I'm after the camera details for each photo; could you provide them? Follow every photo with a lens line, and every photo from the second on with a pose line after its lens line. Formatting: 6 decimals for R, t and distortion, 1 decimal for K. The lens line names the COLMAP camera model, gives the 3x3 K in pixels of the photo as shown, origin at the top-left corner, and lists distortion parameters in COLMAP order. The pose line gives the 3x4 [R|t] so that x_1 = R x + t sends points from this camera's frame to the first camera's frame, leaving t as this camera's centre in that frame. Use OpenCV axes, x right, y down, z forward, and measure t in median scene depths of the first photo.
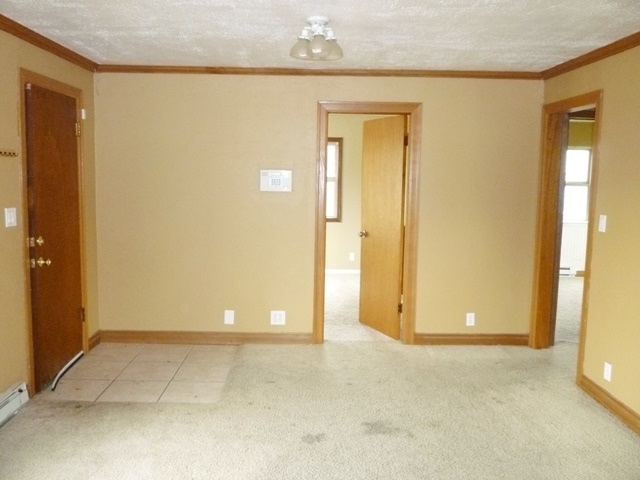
lens RADIAL K [[556.7, 0, 315.2], [0, 556.7, 237.8], [0, 0, 1]] dist [-0.055335, 0.041015]
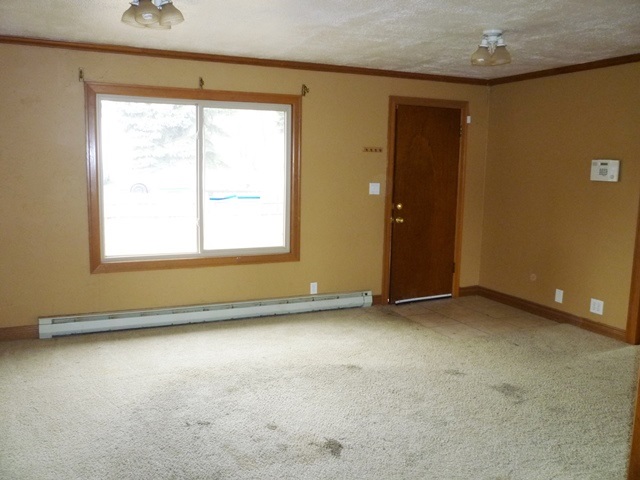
lens RADIAL K [[556.7, 0, 319.4], [0, 556.7, 240.5], [0, 0, 1]] dist [-0.055335, 0.041015]
pose [[0.394905, 0.116649, -0.911287, 0.838669], [-0.111310, 0.990675, 0.078576, 0.003038], [0.911954, 0.070405, 0.404206, 0.168620]]
